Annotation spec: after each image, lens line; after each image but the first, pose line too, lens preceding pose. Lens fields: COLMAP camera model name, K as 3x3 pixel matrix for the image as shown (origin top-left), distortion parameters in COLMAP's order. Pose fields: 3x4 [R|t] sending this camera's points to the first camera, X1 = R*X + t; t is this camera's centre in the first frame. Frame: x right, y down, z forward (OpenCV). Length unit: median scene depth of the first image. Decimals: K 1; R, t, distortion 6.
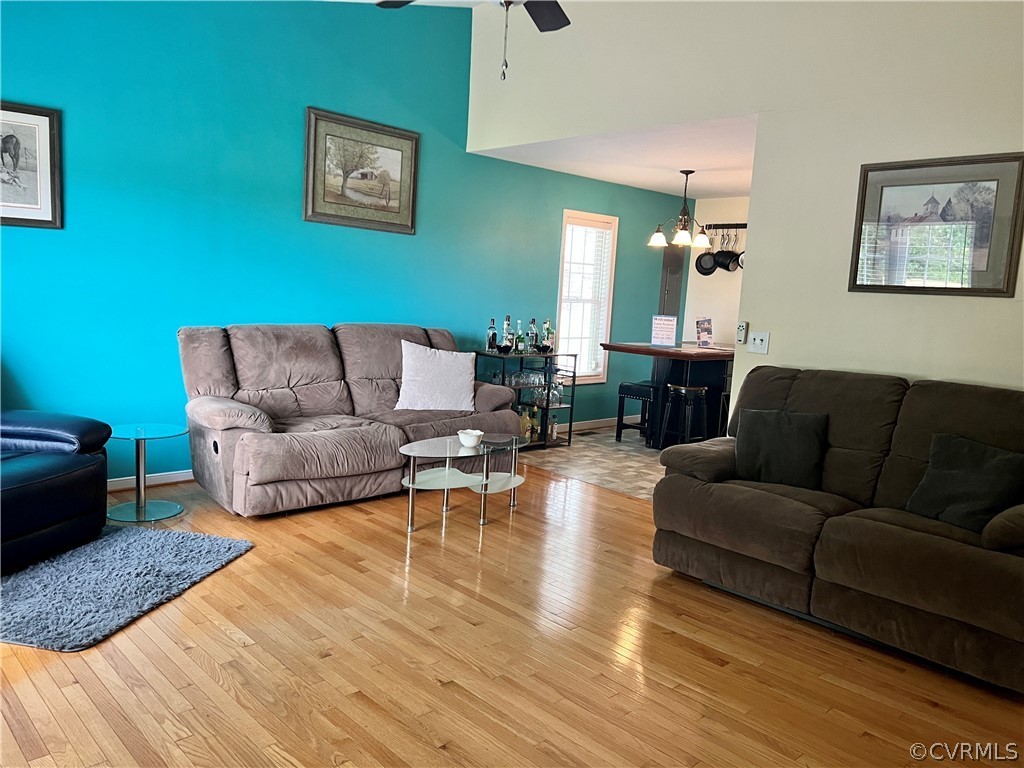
lens RADIAL K [[771.6, 0, 542.3], [0, 771.6, 382.4], [0, 0, 1]] dist [0.068136, -0.066327]
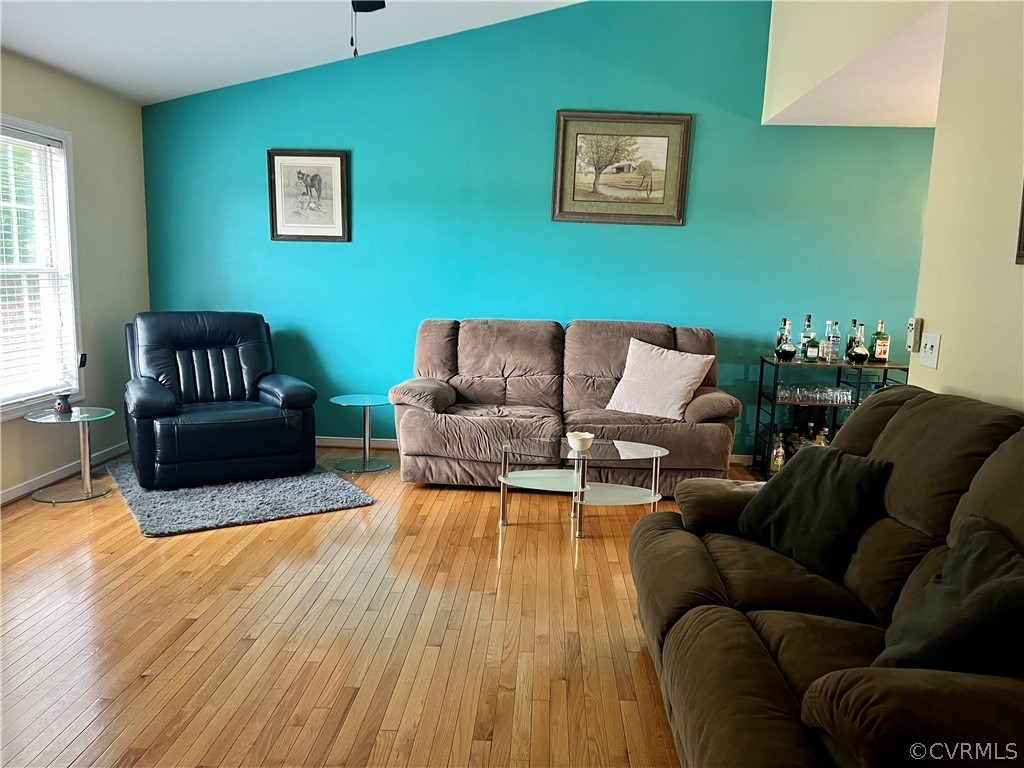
lens RADIAL K [[771.6, 0, 512.8], [0, 771.6, 391.8], [0, 0, 1]] dist [0.068136, -0.066327]
pose [[0.684651, 0.078980, -0.724579, 0.434963], [-0.081488, 0.996174, 0.031587, -0.007536], [0.724301, 0.037418, 0.688467, 0.256275]]
